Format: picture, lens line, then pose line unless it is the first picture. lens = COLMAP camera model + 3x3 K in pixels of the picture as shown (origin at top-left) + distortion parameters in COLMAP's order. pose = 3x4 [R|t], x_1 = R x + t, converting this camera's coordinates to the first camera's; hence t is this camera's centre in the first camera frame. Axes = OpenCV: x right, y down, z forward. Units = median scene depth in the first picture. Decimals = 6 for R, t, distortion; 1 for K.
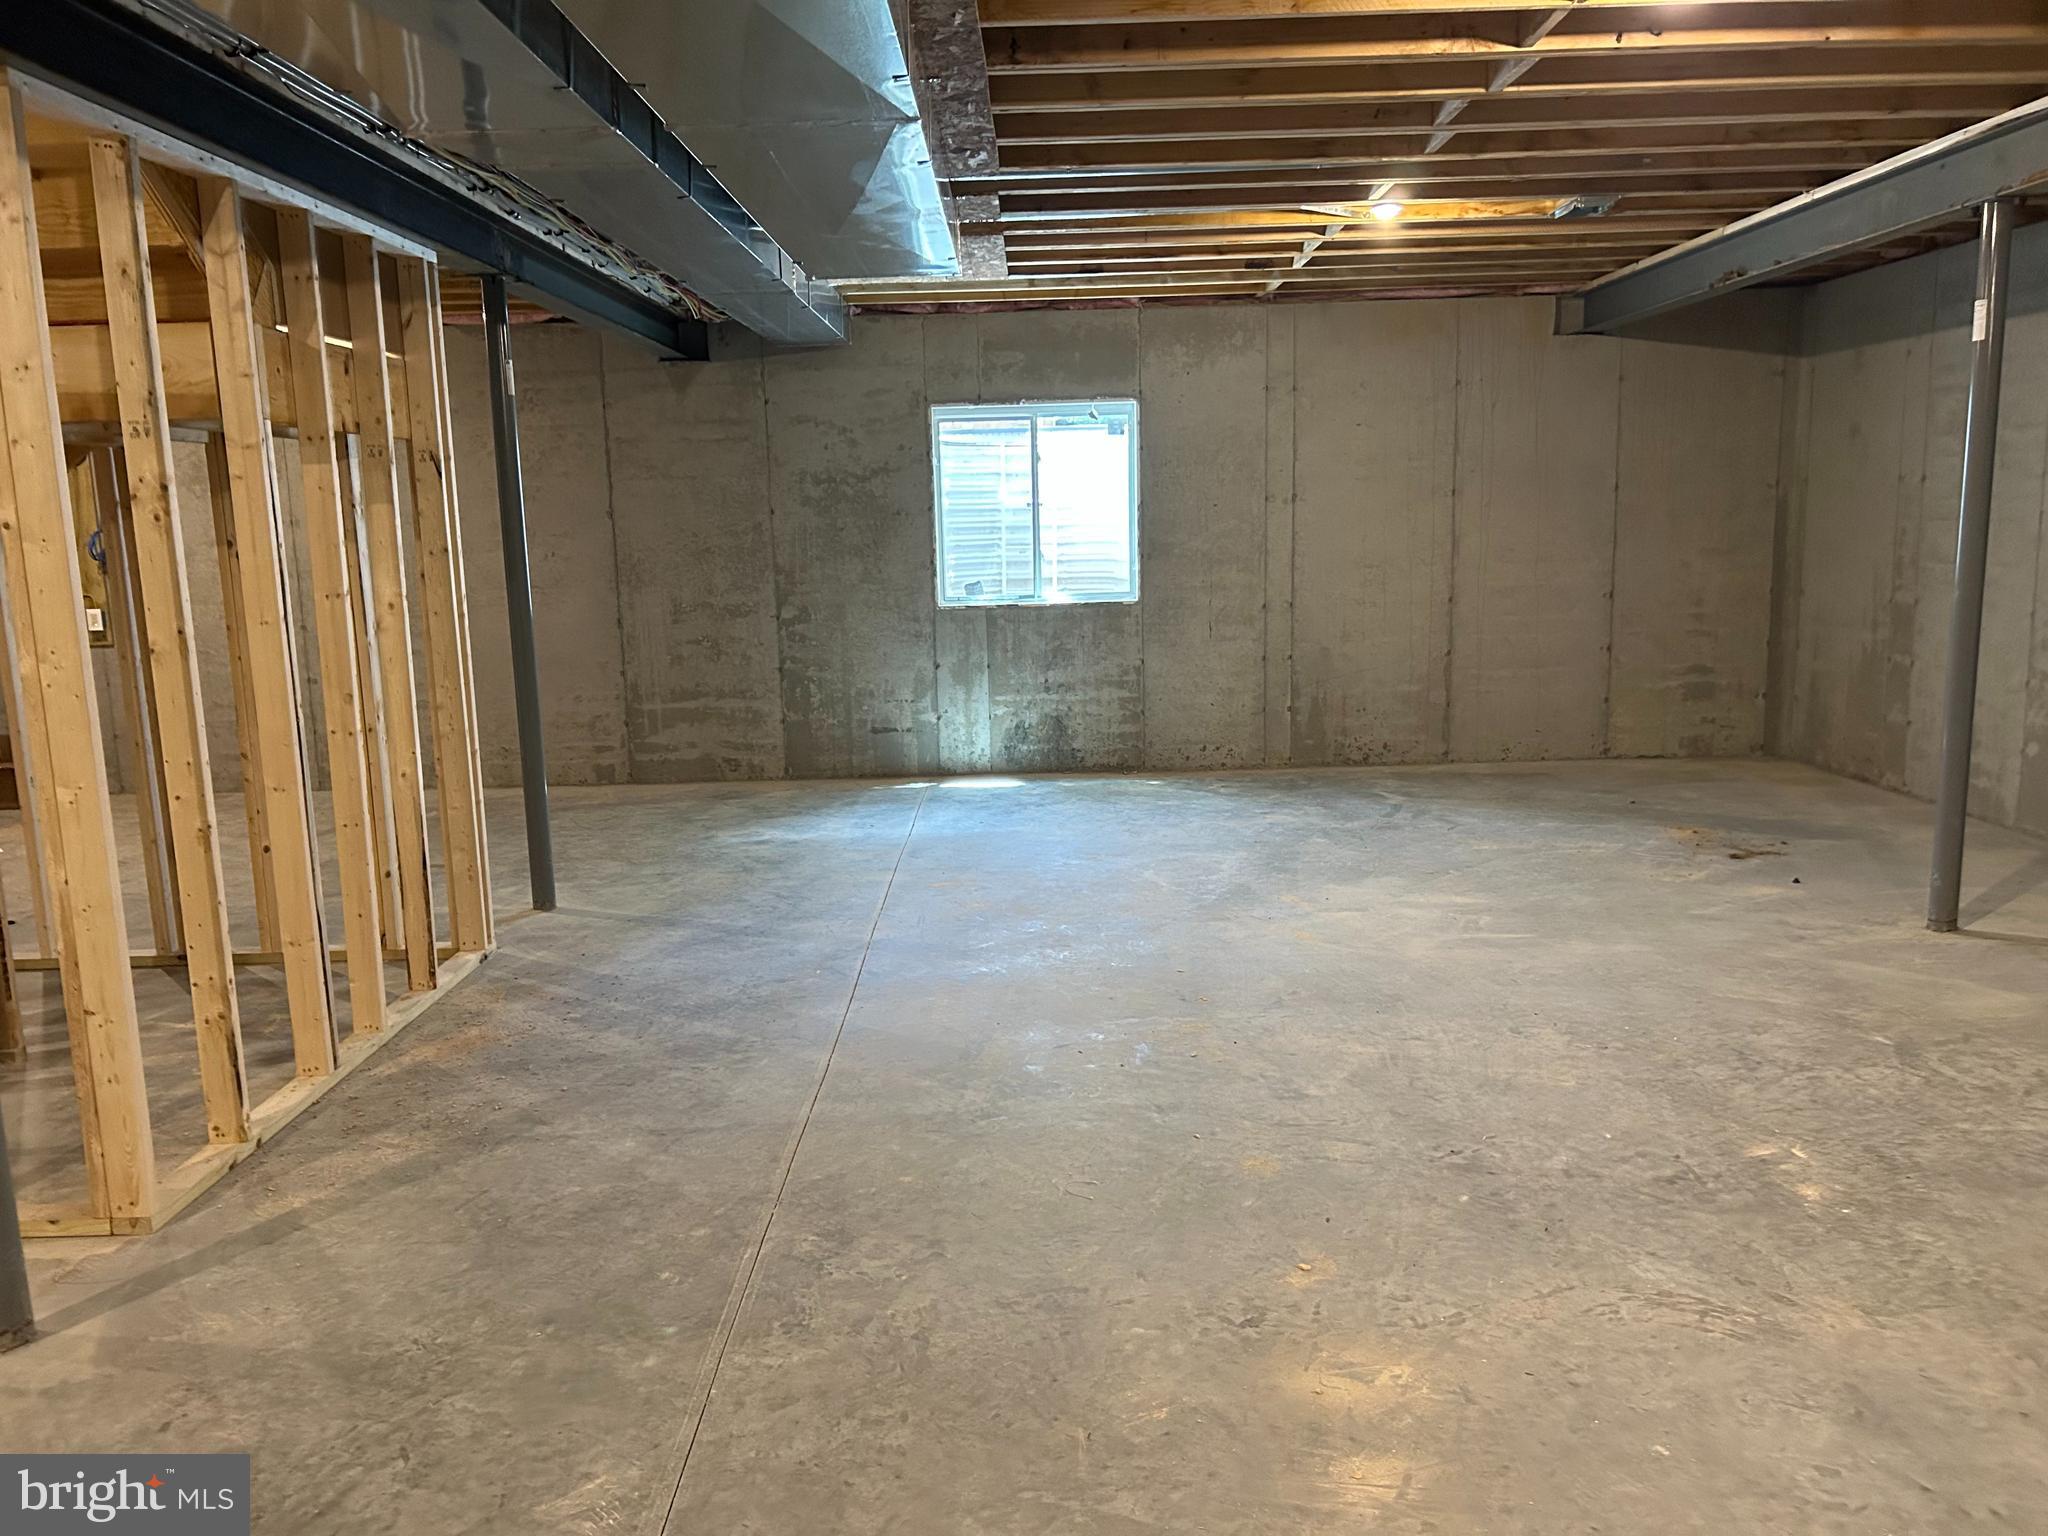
lens RADIAL K [[1559.7, 0, 1021.9], [0, 1559.7, 768.7], [0, 0, 1]] dist [0.055237, -0.041465]
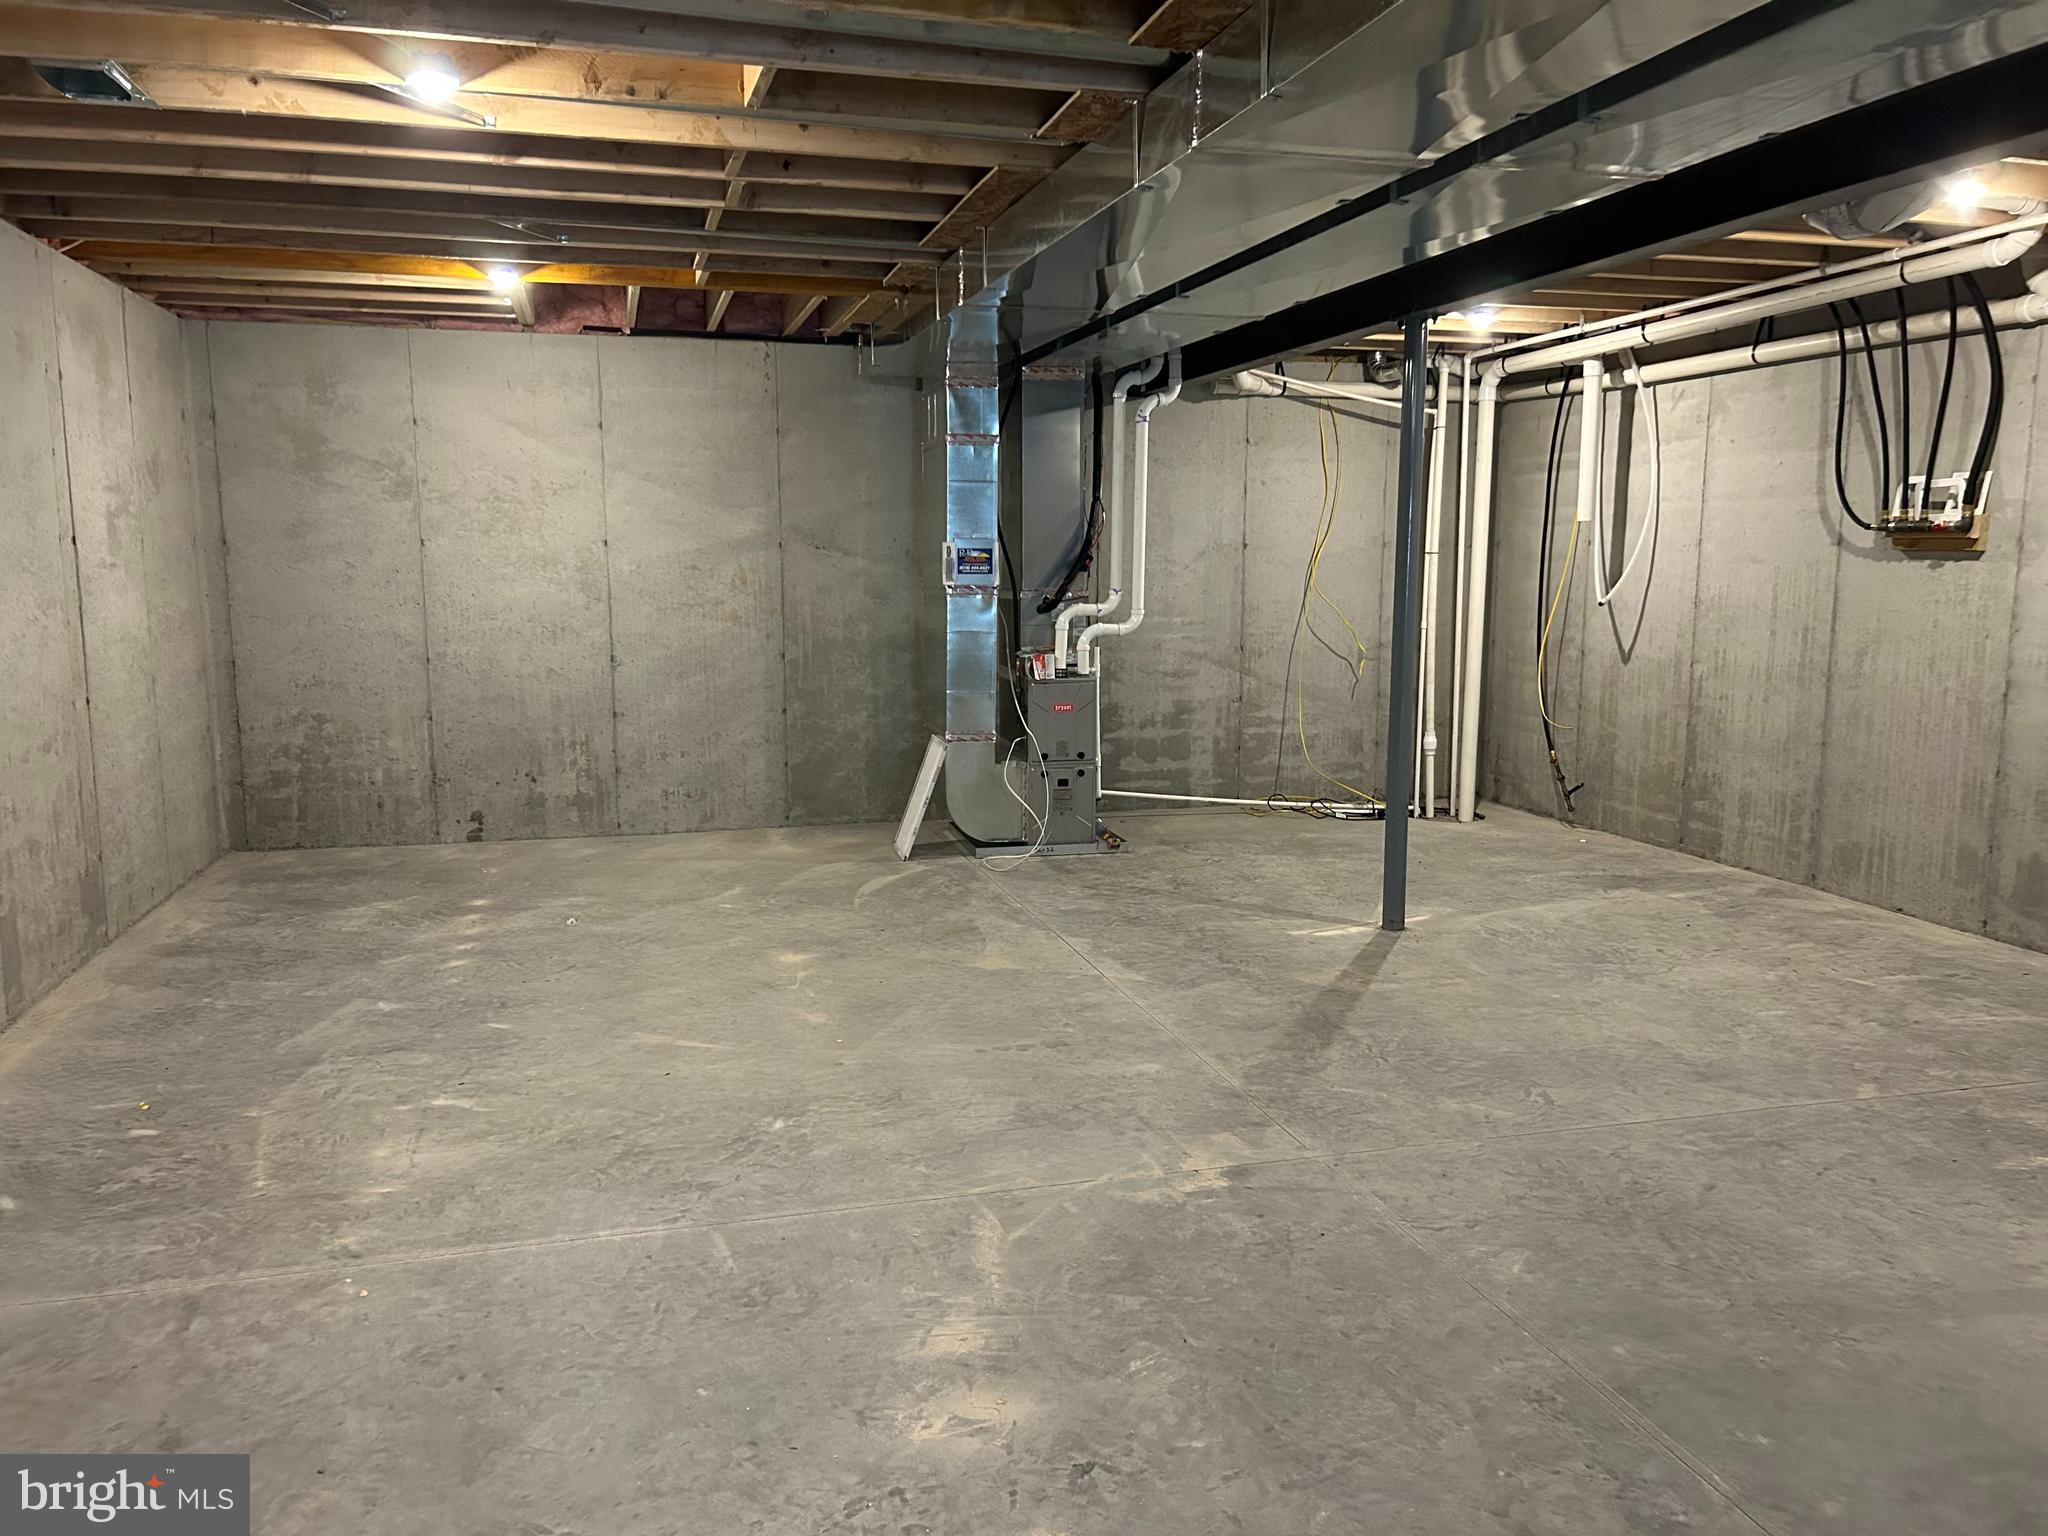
lens RADIAL K [[1559.7, 0, 1023.0], [0, 1559.7, 771.3], [0, 0, 1]] dist [0.055237, -0.041465]
pose [[-0.964493, 0.061888, -0.256753, 0.410311], [-0.019012, 0.953365, 0.301219, -0.313752], [0.263422, 0.295405, -0.918338, 1.813670]]
